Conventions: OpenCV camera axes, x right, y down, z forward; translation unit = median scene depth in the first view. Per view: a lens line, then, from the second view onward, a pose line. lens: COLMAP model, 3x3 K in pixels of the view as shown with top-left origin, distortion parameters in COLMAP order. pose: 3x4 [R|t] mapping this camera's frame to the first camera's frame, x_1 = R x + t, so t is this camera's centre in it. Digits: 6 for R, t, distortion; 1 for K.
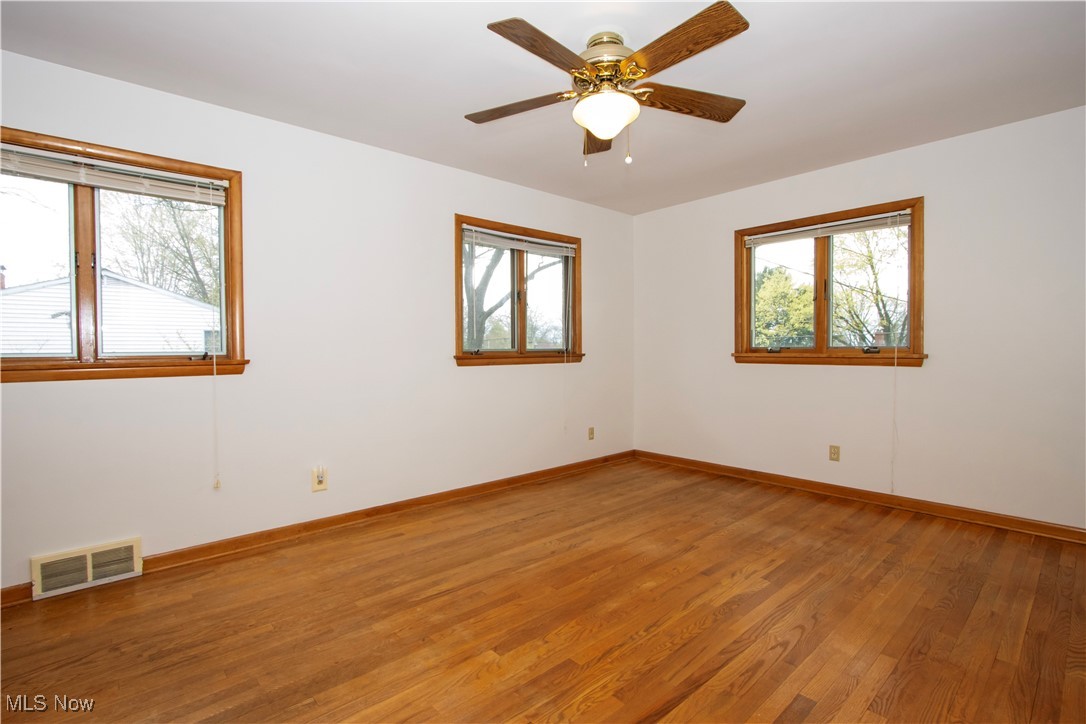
lens RADIAL K [[502.8, 0, 539.2], [0, 502.8, 358.6], [0, 0, 1]] dist [-0.022693, 0.003334]
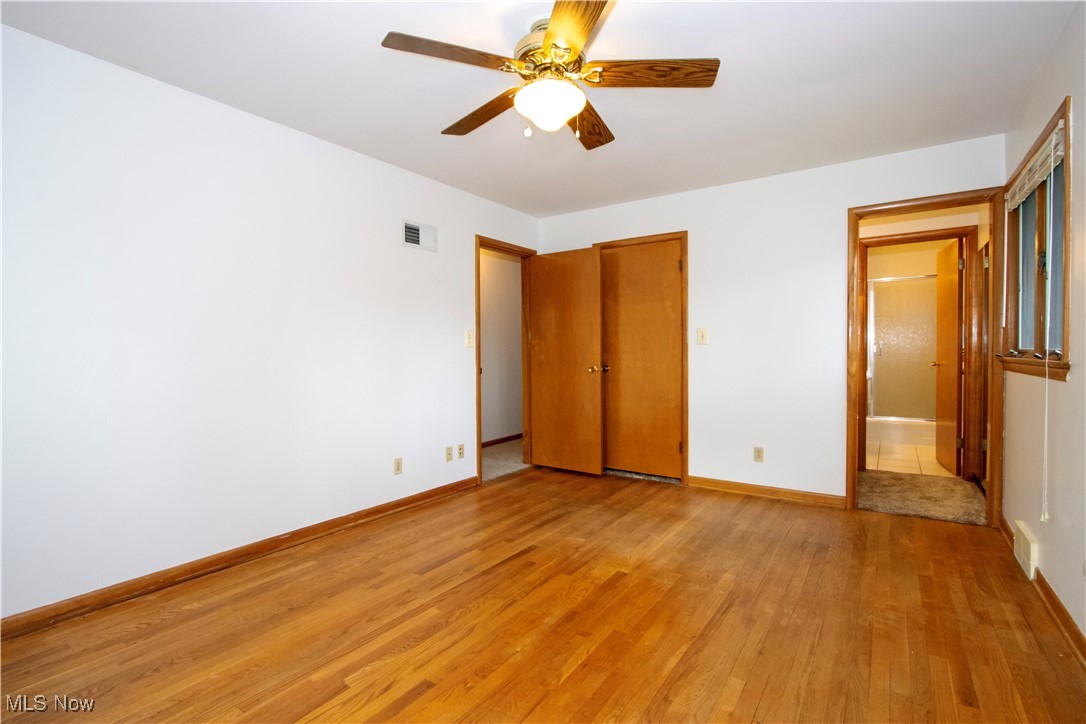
lens RADIAL K [[502.8, 0, 542.0], [0, 502.8, 360.2], [0, 0, 1]] dist [-0.022693, 0.003334]
pose [[-0.969899, 0.024634, -0.242260, 0.417817], [0.014030, 0.998870, 0.045399, -0.057243], [0.243105, 0.040634, -0.969149, 2.099618]]
